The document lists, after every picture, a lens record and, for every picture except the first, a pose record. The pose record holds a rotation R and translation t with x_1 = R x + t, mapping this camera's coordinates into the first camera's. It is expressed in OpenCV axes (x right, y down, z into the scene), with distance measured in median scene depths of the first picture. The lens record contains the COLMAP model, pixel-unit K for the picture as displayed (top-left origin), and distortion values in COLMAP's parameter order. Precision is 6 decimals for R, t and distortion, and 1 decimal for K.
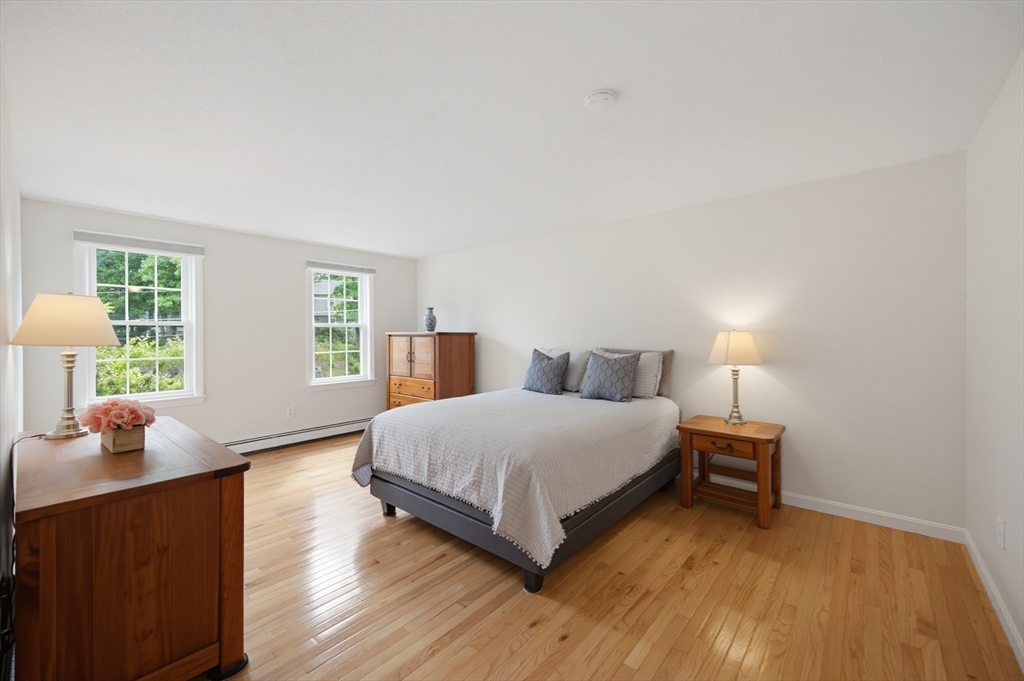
lens RADIAL K [[407.6, 0, 516.2], [0, 407.6, 343.3], [0, 0, 1]] dist [0.000127, -0.000044]
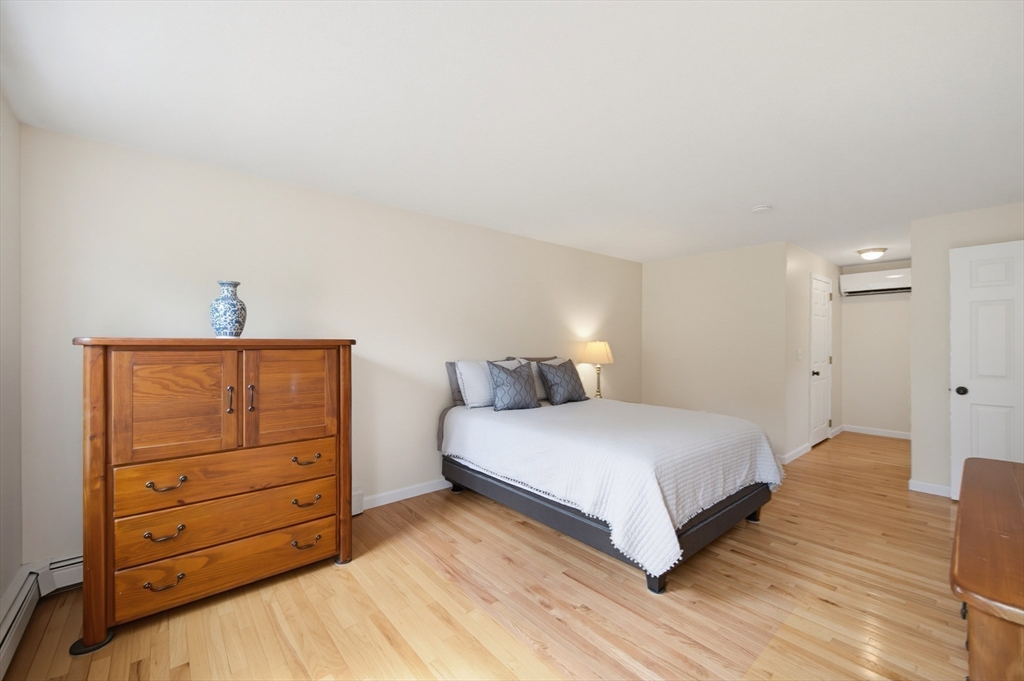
lens RADIAL K [[407.6, 0, 516.2], [0, 407.6, 343.3], [0, 0, 1]] dist [0.000127, -0.000044]
pose [[0.138880, -0.012186, 0.990234, -0.818846], [0.002804, 0.999925, 0.011912, -0.035873], [-0.990305, 0.001122, 0.138904, 0.868398]]
